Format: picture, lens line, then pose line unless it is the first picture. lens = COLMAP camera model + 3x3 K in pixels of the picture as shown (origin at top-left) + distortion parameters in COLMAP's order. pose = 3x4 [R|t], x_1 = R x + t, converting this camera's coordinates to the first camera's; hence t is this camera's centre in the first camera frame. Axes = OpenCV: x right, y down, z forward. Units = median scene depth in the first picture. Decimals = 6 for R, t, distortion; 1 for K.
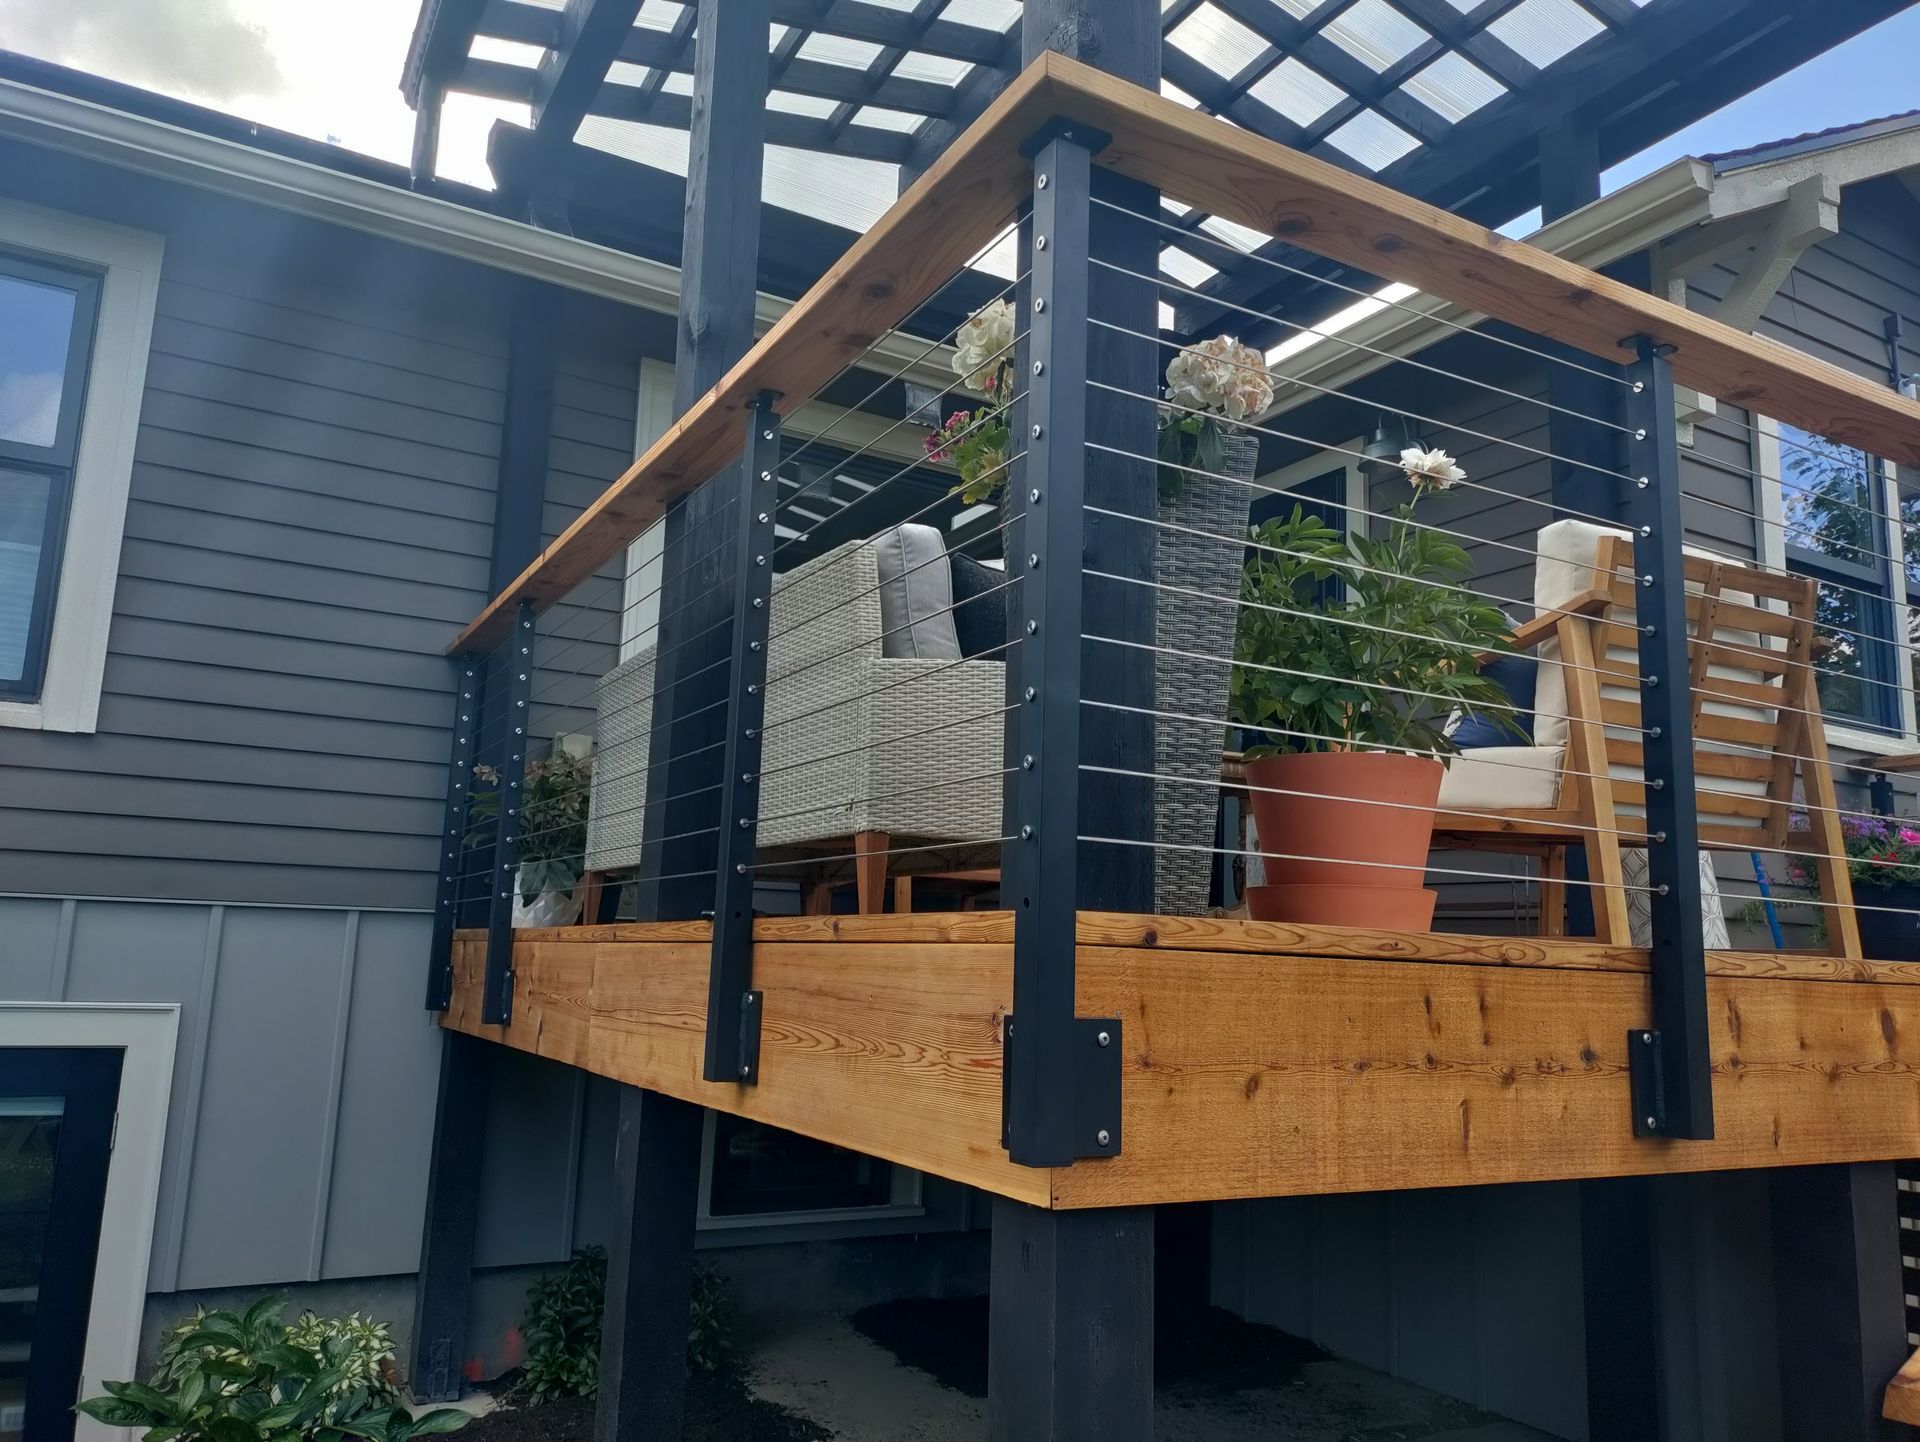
lens RADIAL K [[1419.2, 0, 955.0], [0, 1419.2, 717.6], [0, 0, 1]] dist [0.032966, -0.024706]
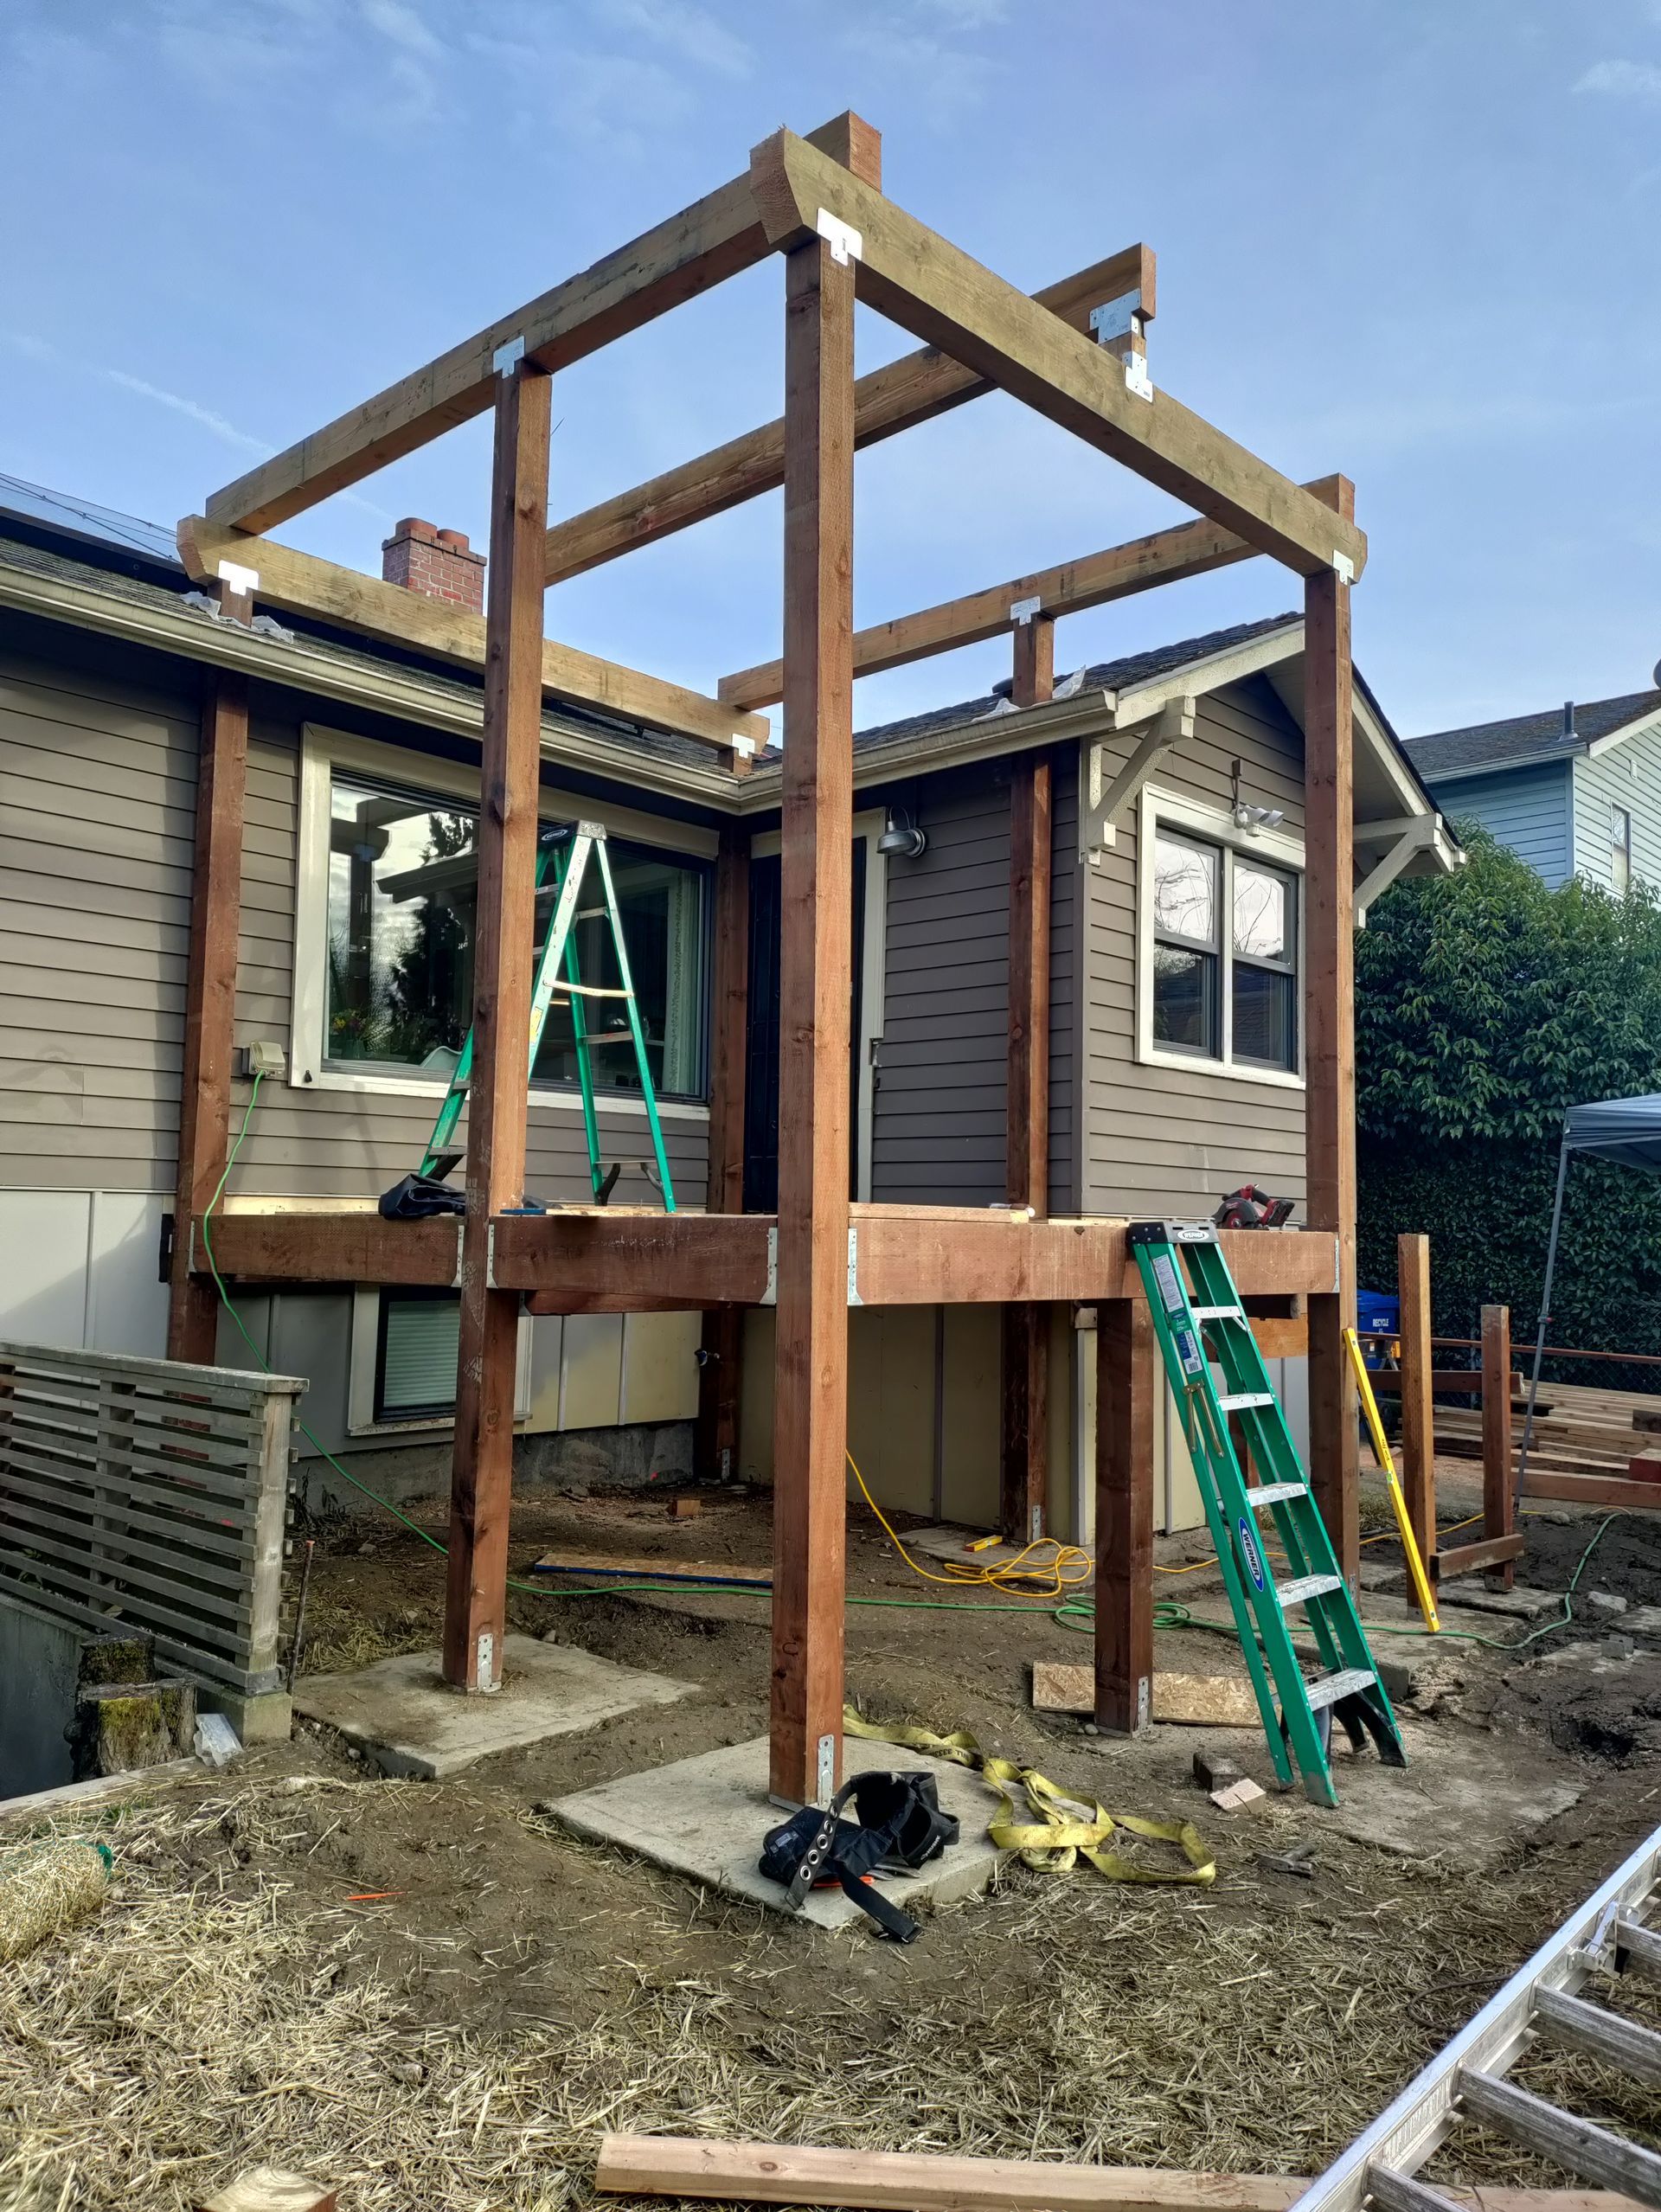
lens RADIAL K [[1629.6, 0, 814.4], [0, 1629.6, 1124.3], [0, 0, 1]] dist [0.058993, -0.054092]
pose [[0.958836, 0.002555, 0.283948, -0.463649], [-0.033789, 0.993882, 0.105155, -0.180536], [-0.281942, -0.110421, 0.953056, -1.051943]]
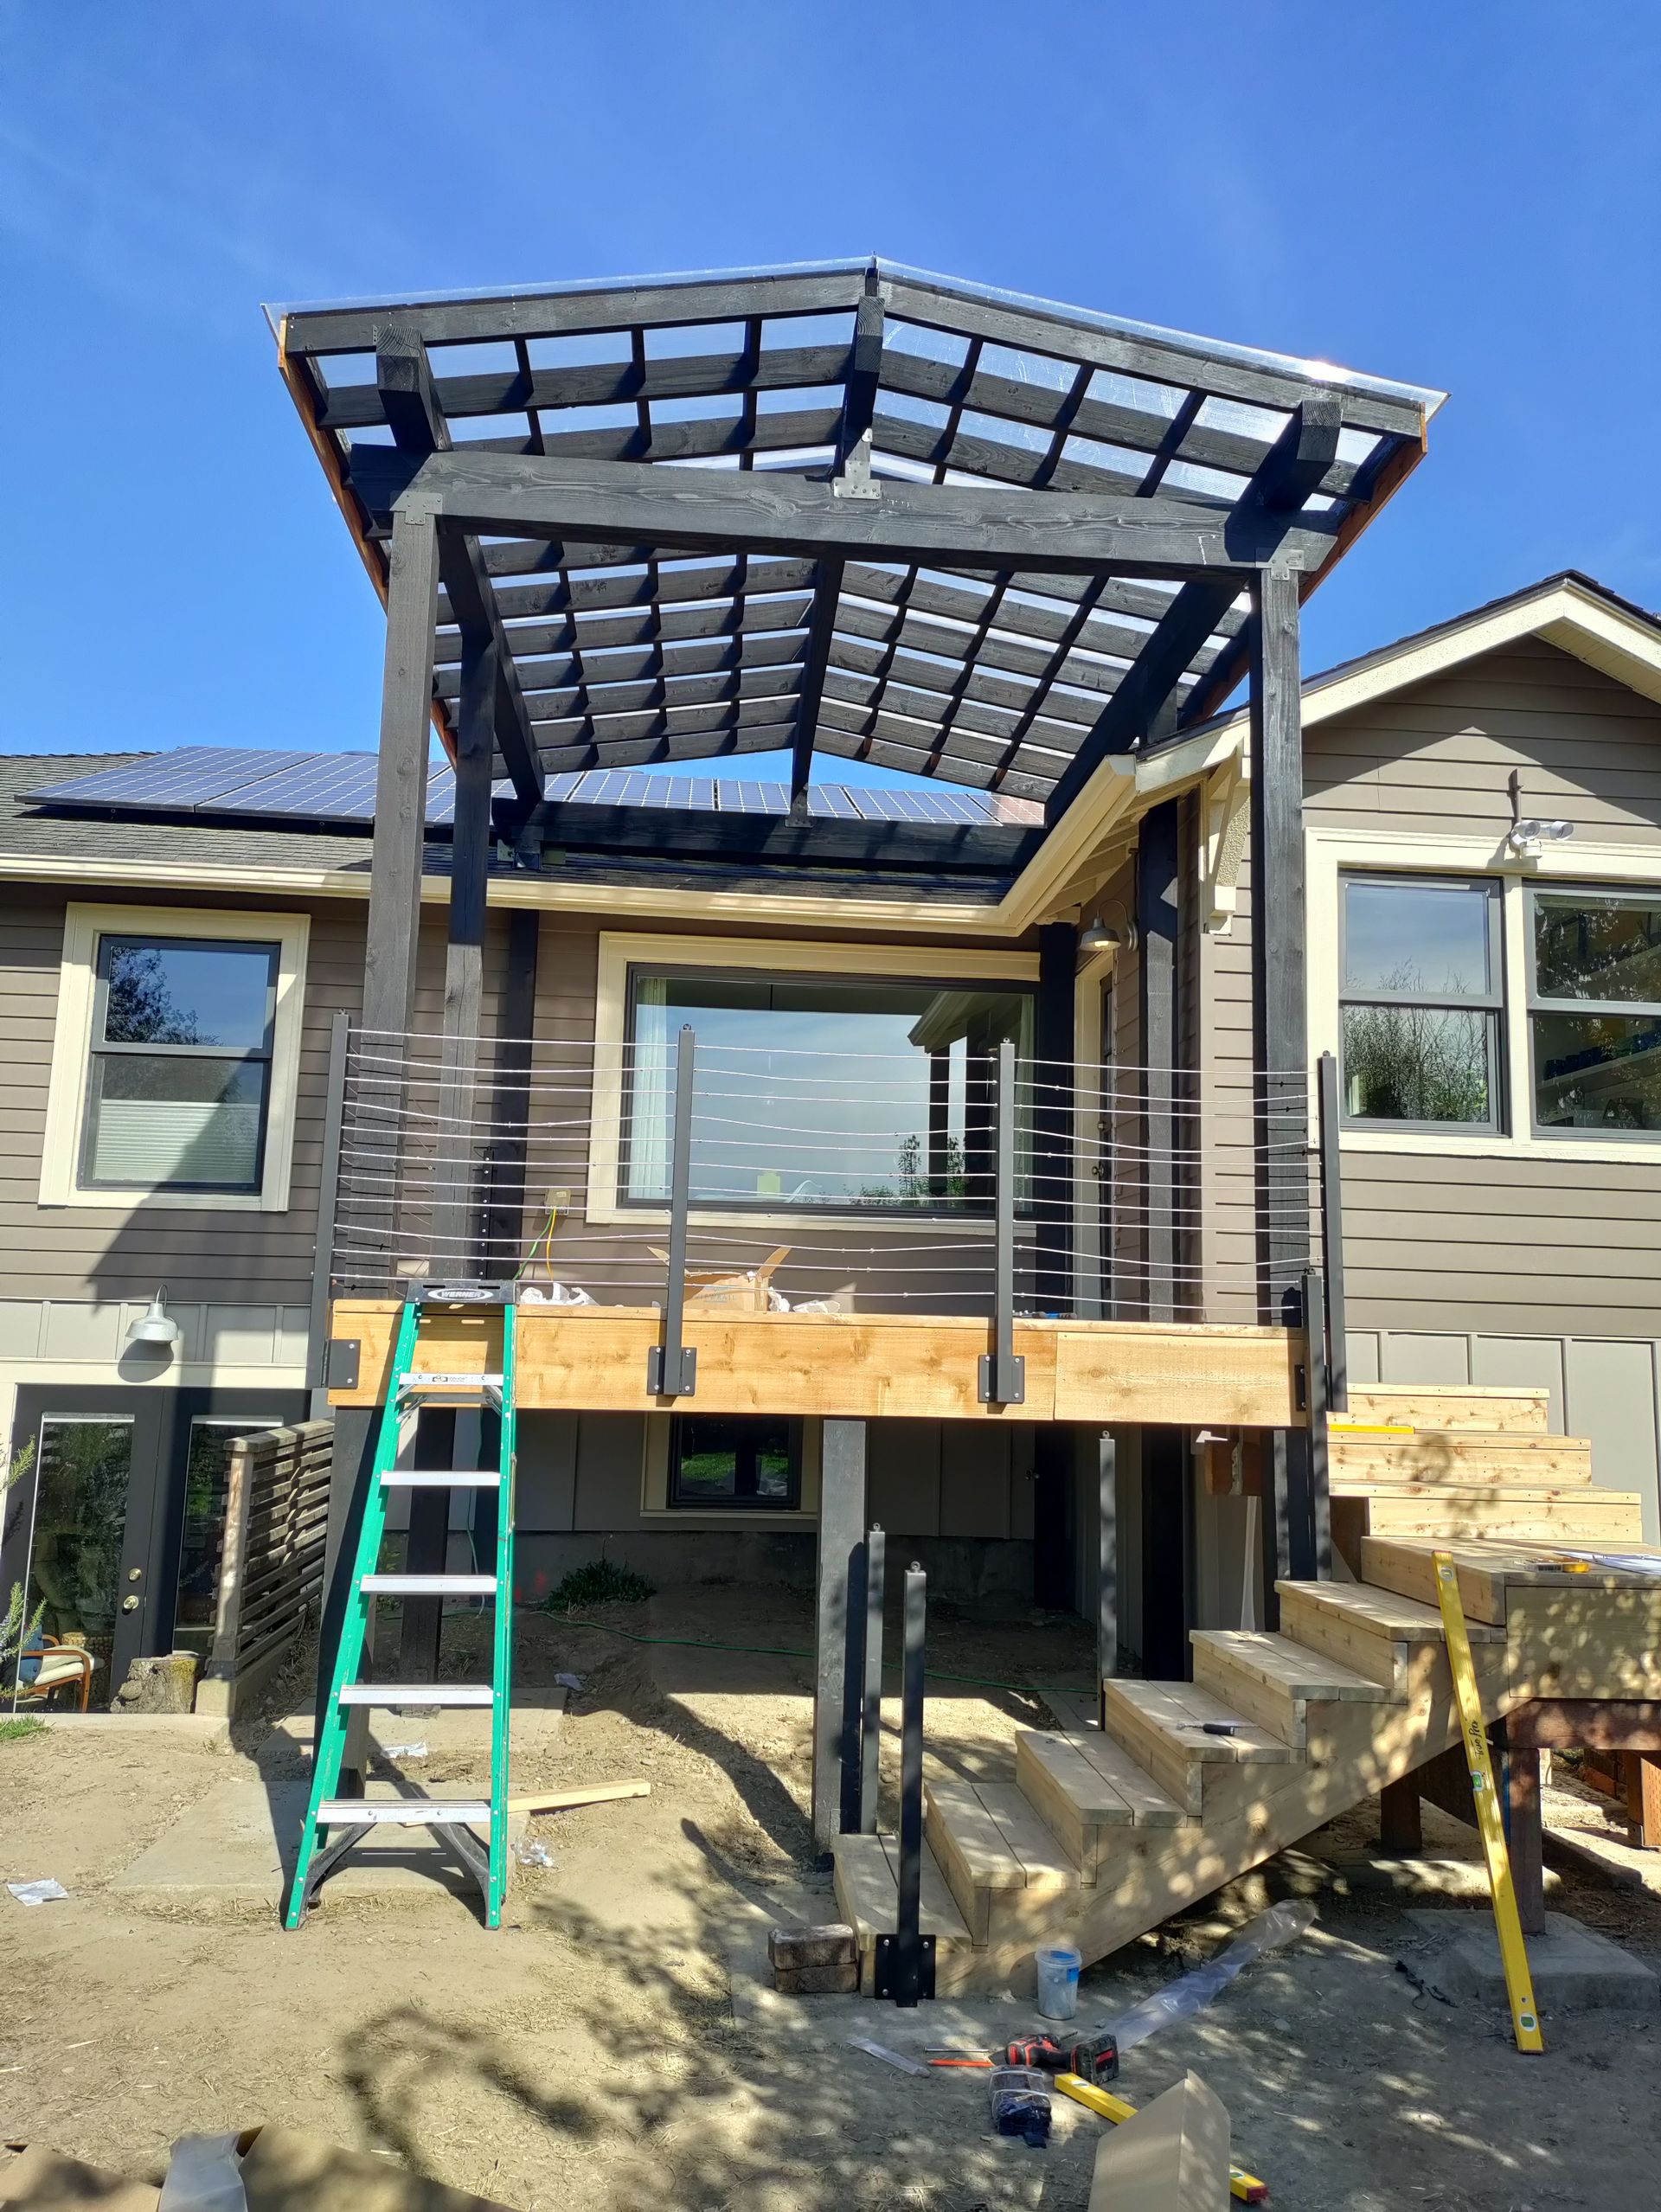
lens RADIAL K [[1635.1, 0, 824.5], [0, 1635.1, 1118.1], [0, 0, 1]] dist [0.032966, -0.024706]
pose [[0.908945, -0.068722, -0.411213, 1.538388], [0.076770, 0.997044, 0.003065, -0.107733], [0.409787, -0.034355, 0.911534, -1.038072]]
